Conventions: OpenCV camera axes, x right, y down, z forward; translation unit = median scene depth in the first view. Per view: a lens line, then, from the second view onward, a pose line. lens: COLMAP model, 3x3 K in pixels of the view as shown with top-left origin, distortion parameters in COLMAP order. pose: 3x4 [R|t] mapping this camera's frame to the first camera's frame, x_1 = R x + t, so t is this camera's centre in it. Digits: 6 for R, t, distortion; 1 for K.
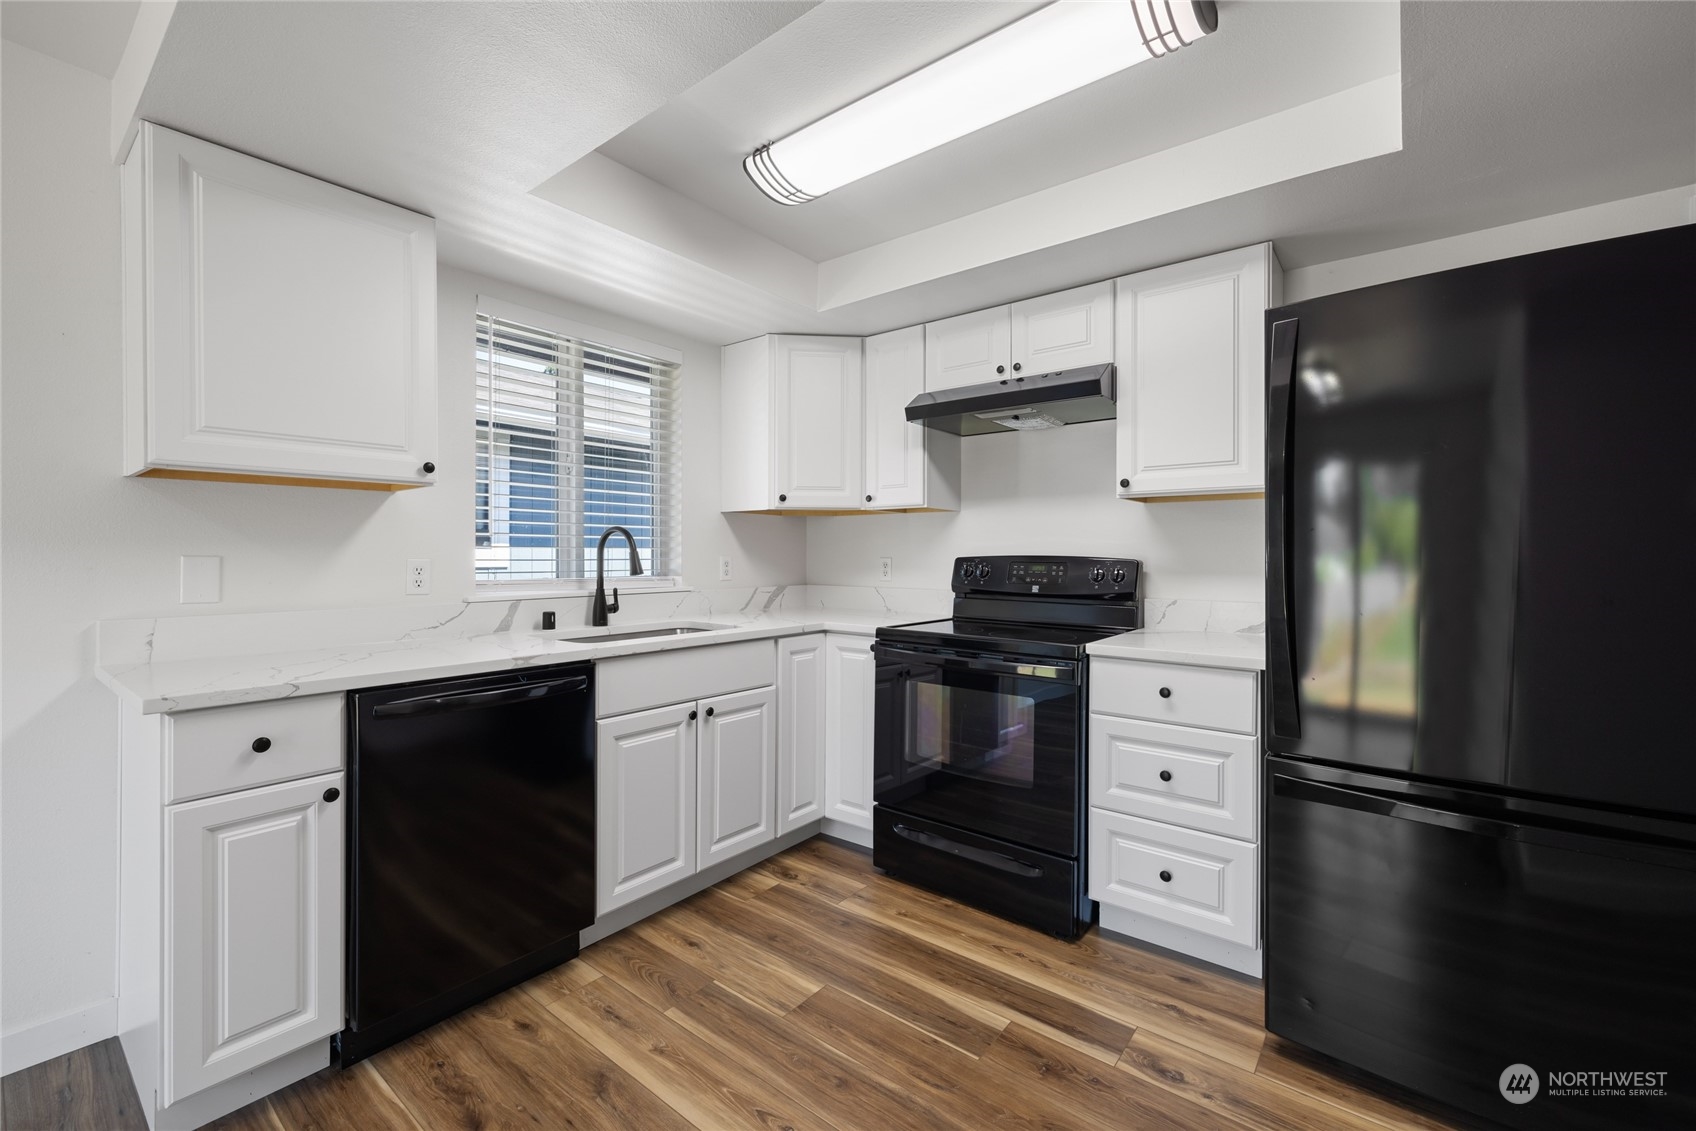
lens RADIAL K [[720.3, 0, 825.5], [0, 720.3, 568.3], [0, 0, 1]] dist [0.001136, 0.000826]
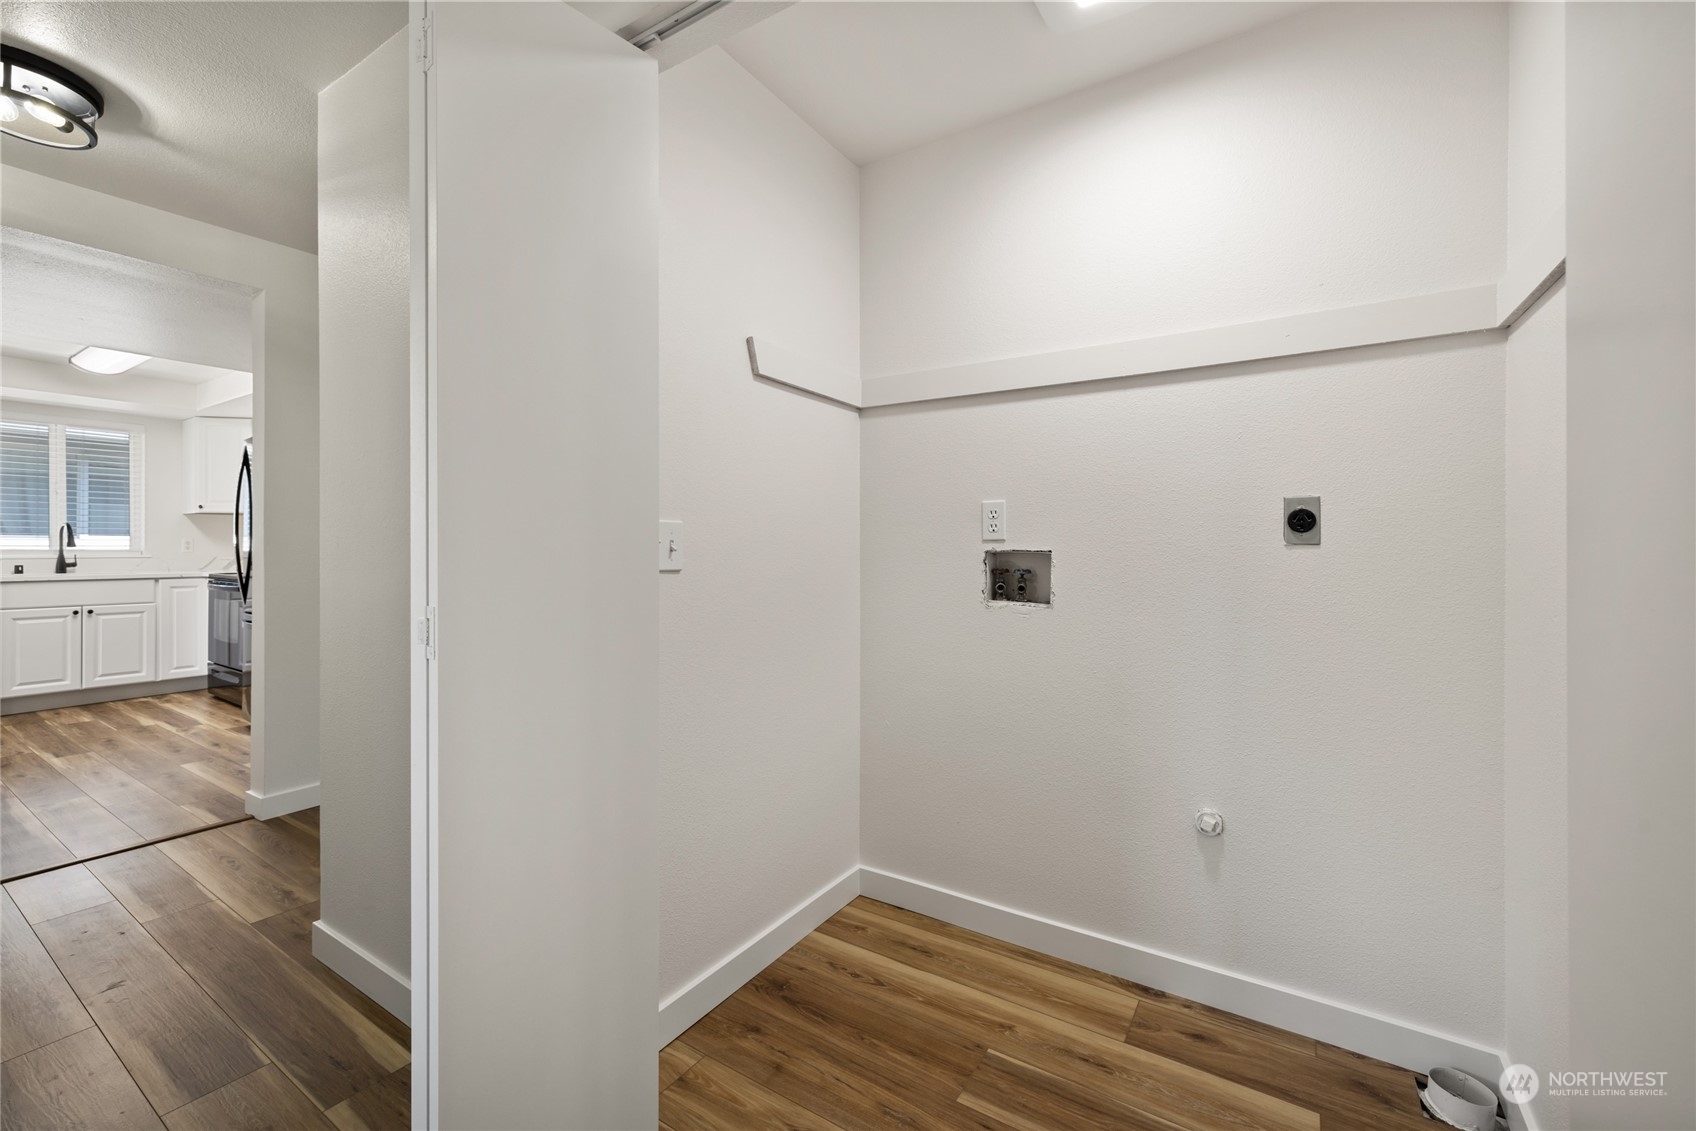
lens RADIAL K [[720.3, 0, 825.5], [0, 720.3, 568.3], [0, 0, 1]] dist [0.001136, 0.000826]
pose [[0.995172, -0.003460, 0.098081, 1.566018], [0.002384, 0.999936, 0.011081, 0.049888], [-0.098113, -0.010793, 0.995117, -1.146676]]
